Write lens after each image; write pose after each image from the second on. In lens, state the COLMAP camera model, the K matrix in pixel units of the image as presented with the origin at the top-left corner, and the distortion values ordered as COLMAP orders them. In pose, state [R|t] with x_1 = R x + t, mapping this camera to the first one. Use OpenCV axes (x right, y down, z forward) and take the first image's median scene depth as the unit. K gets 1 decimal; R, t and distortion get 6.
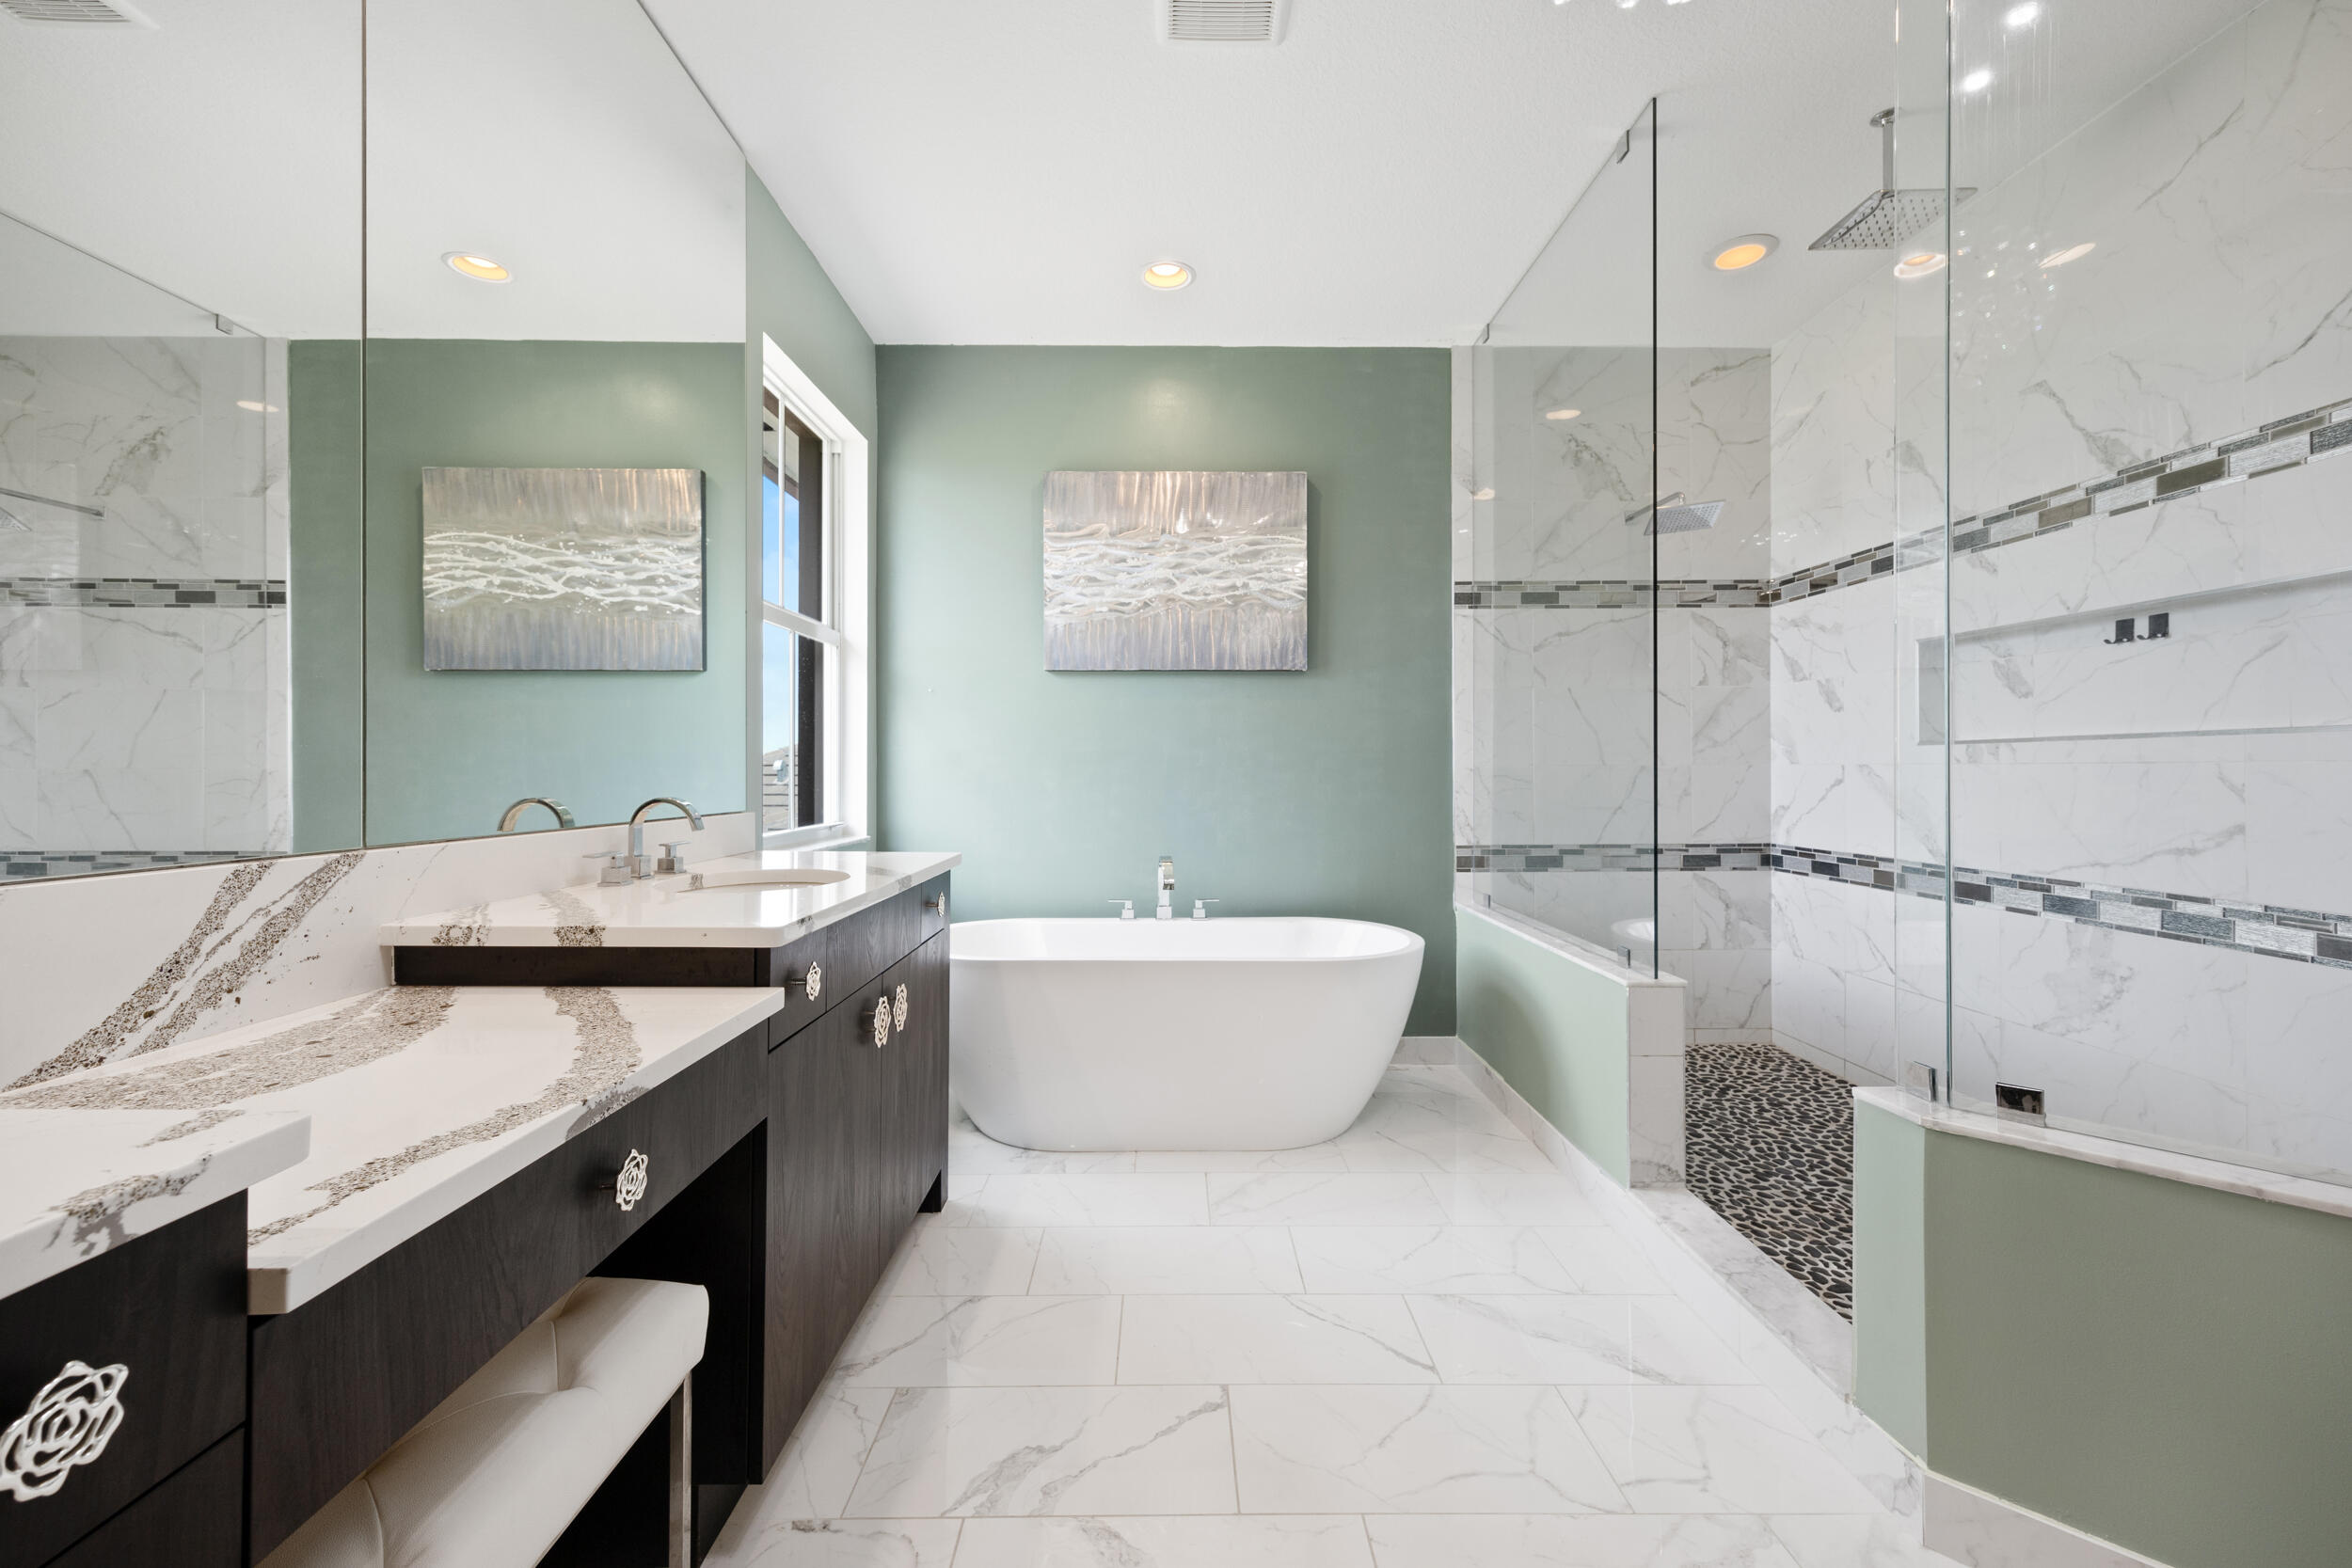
lens RADIAL K [[911.7, 0, 1177.0], [0, 911.7, 780.2], [0, 0, 1]] dist [-0.002625, -0.000006]
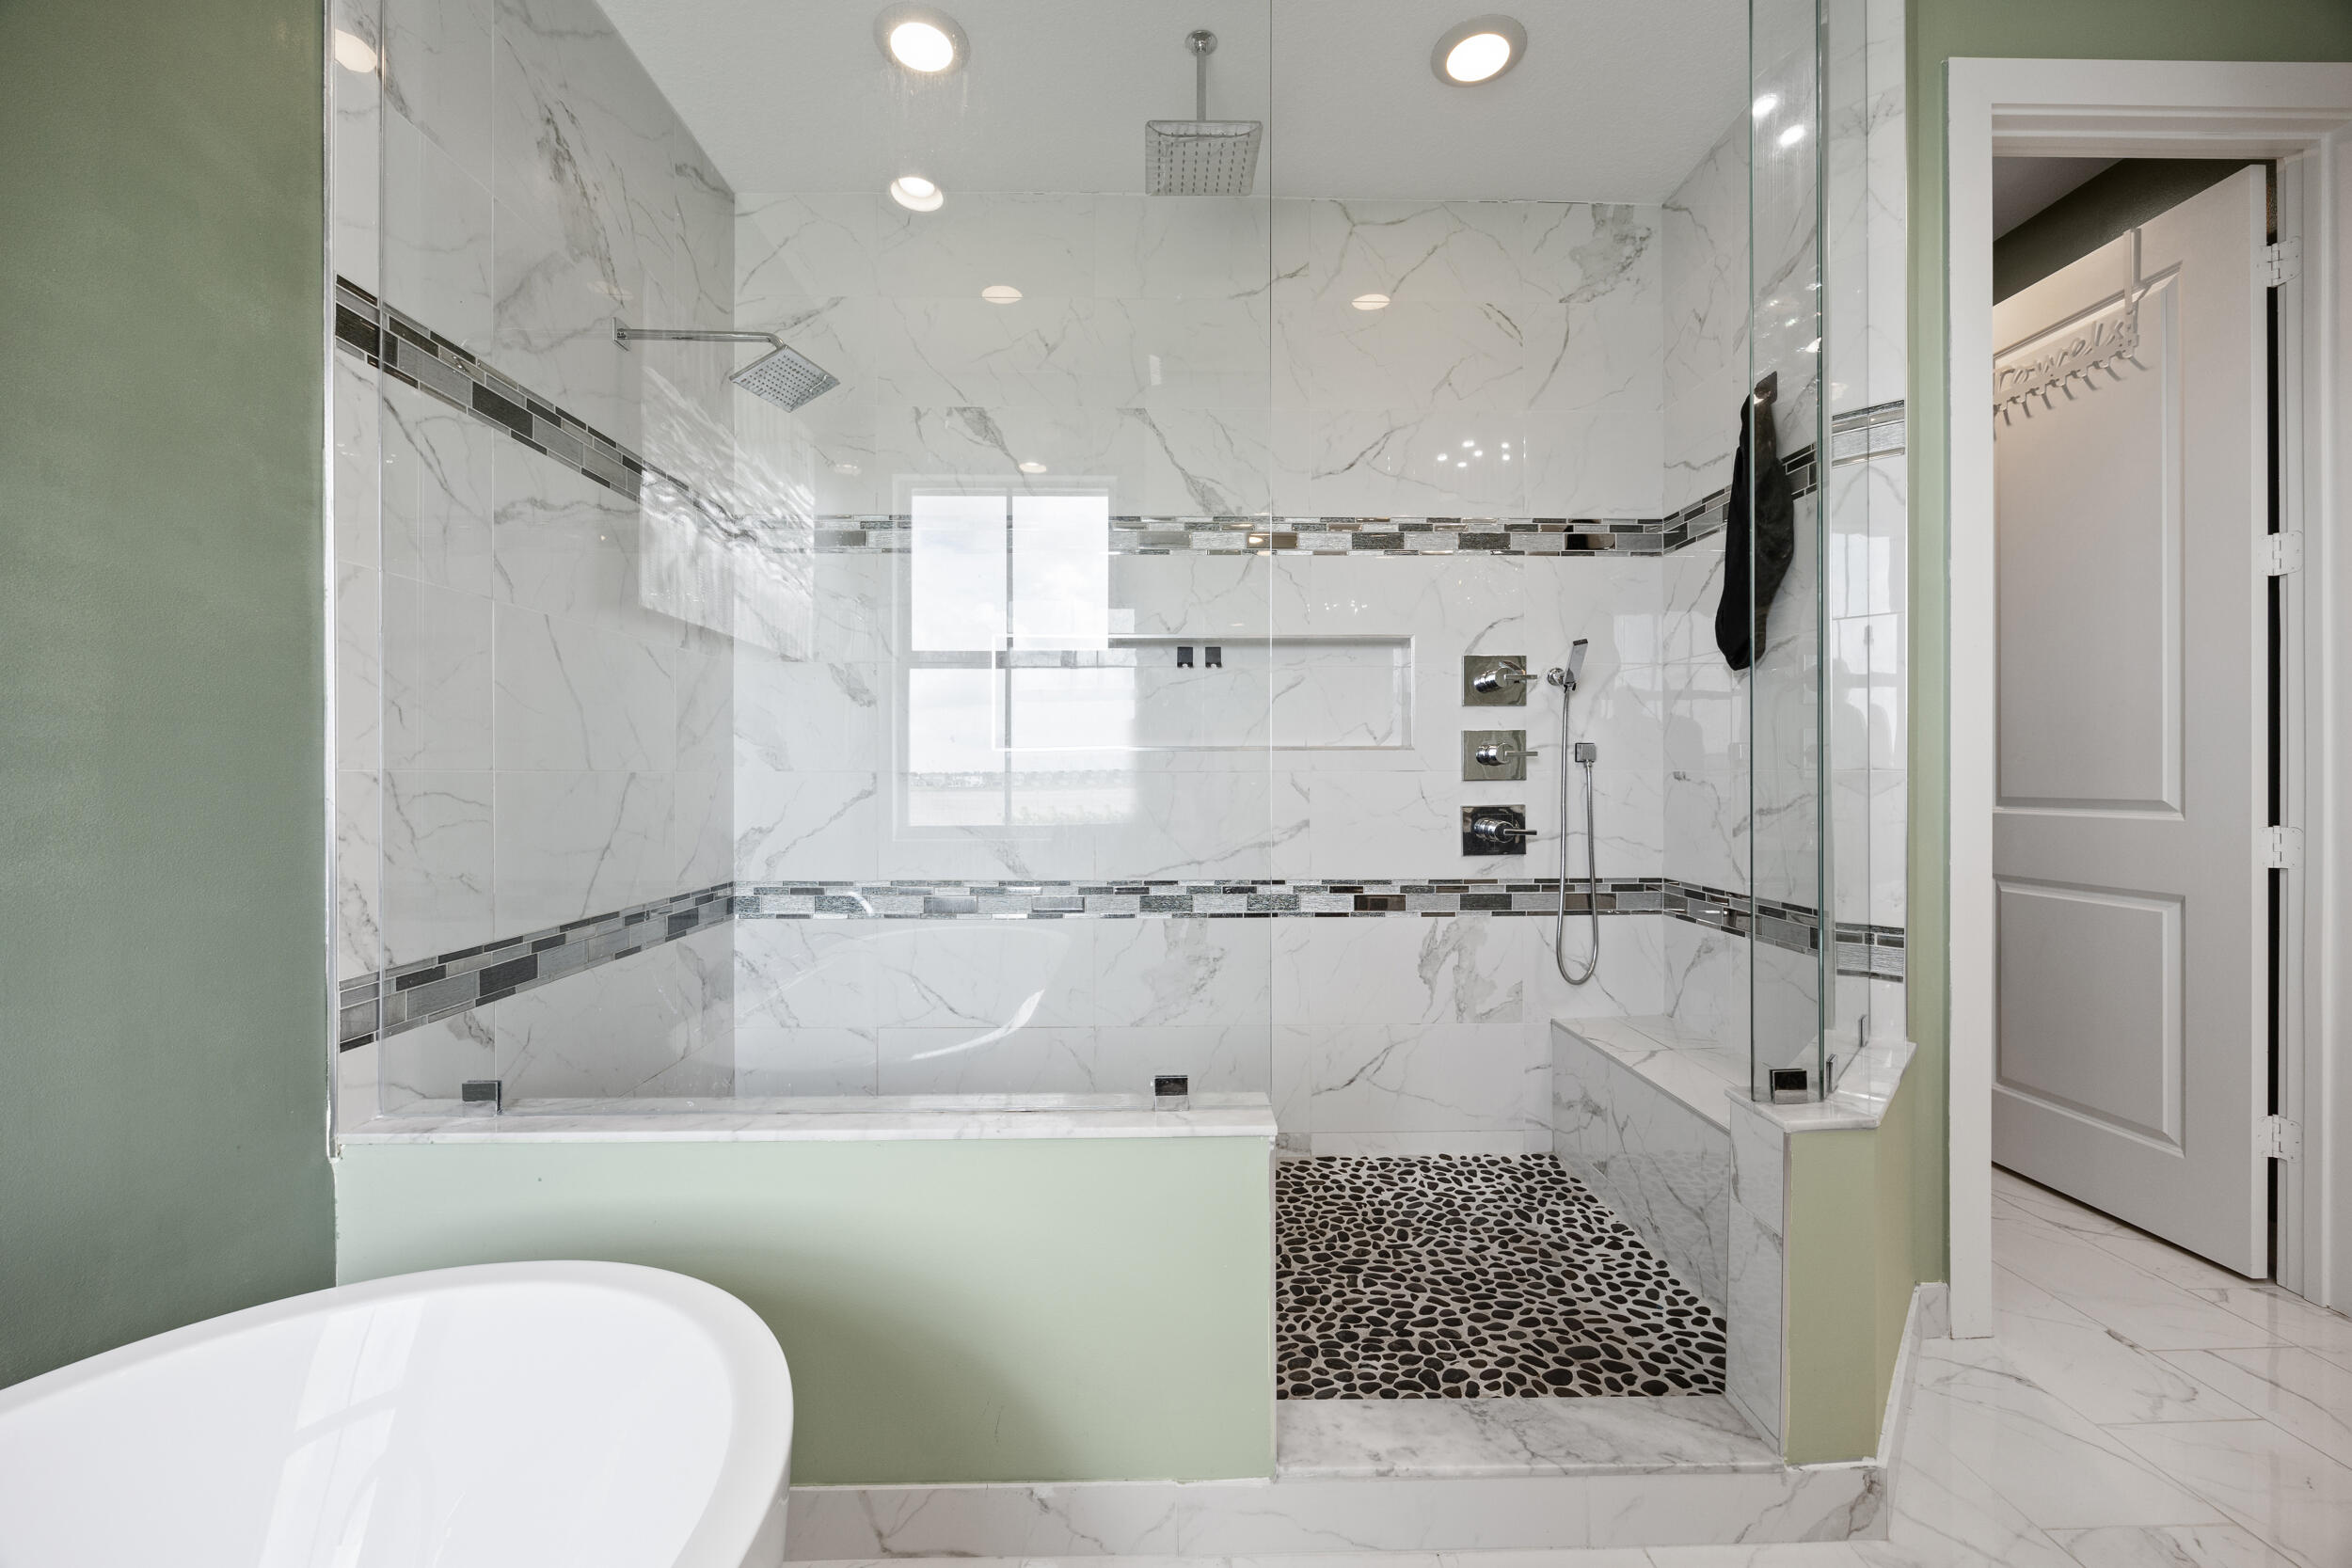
lens RADIAL K [[911.7, 0, 1177.0], [0, 911.7, 780.2], [0, 0, 1]] dist [-0.002625, -0.000006]
pose [[-0.009591, -0.001420, 0.999953, -0.108430], [0.013560, 0.999907, 0.001550, -0.010513], [-0.999862, 0.013574, -0.009571, 1.016452]]
